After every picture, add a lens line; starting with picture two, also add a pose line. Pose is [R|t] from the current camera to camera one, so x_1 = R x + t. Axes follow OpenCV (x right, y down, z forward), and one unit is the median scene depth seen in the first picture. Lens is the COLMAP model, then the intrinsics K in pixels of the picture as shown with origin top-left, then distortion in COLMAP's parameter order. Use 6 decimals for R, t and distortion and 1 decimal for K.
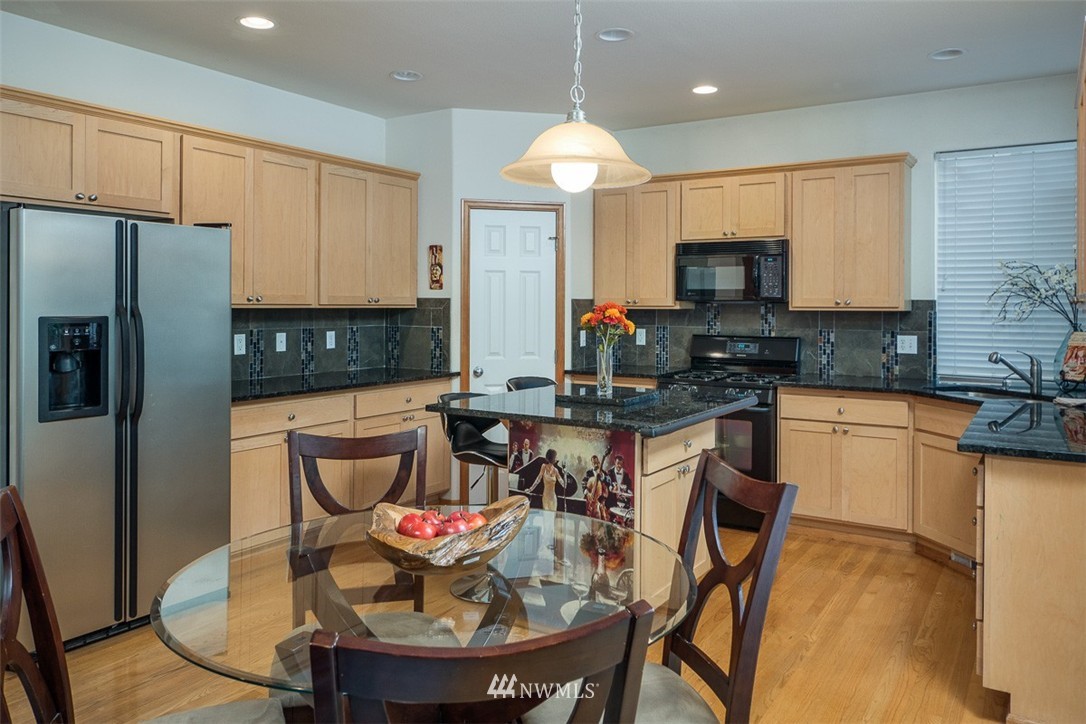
lens RADIAL K [[792.1, 0, 553.4], [0, 792.1, 311.6], [0, 0, 1]] dist [-0.005006, 0.006896]
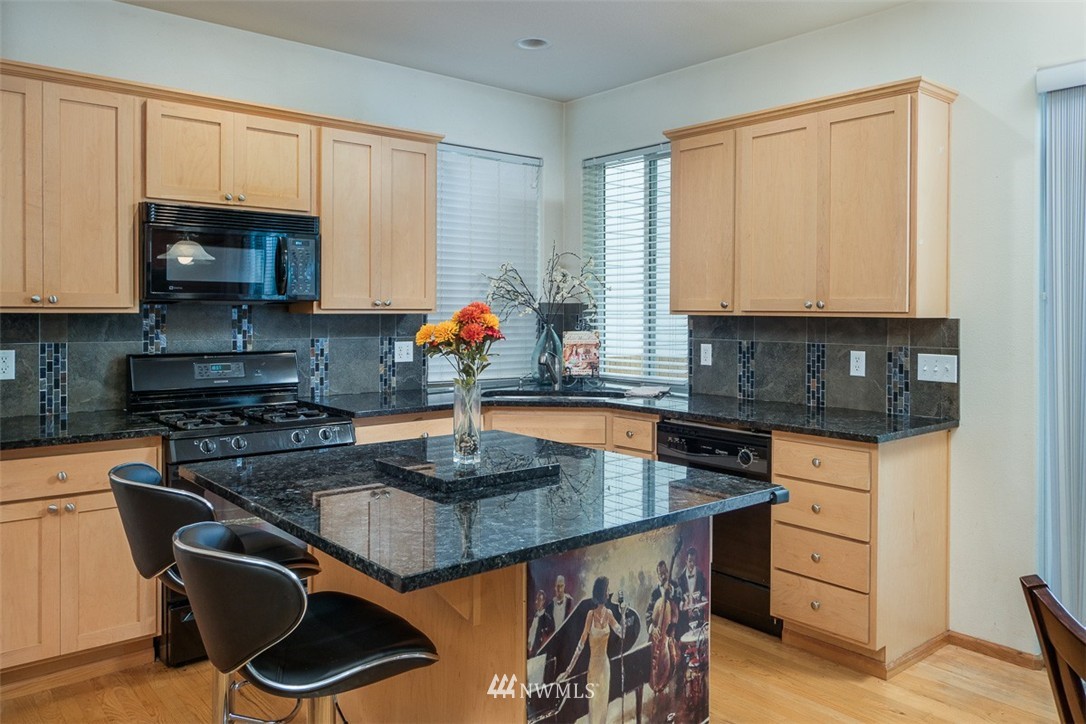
lens RADIAL K [[792.1, 0, 550.8], [0, 792.1, 322.8], [0, 0, 1]] dist [-0.005006, 0.006896]
pose [[0.313174, -0.017177, 0.949541, -0.511494], [0.006532, 0.999852, 0.015933, -0.005551], [-0.949673, 0.001213, 0.313239, 0.860510]]
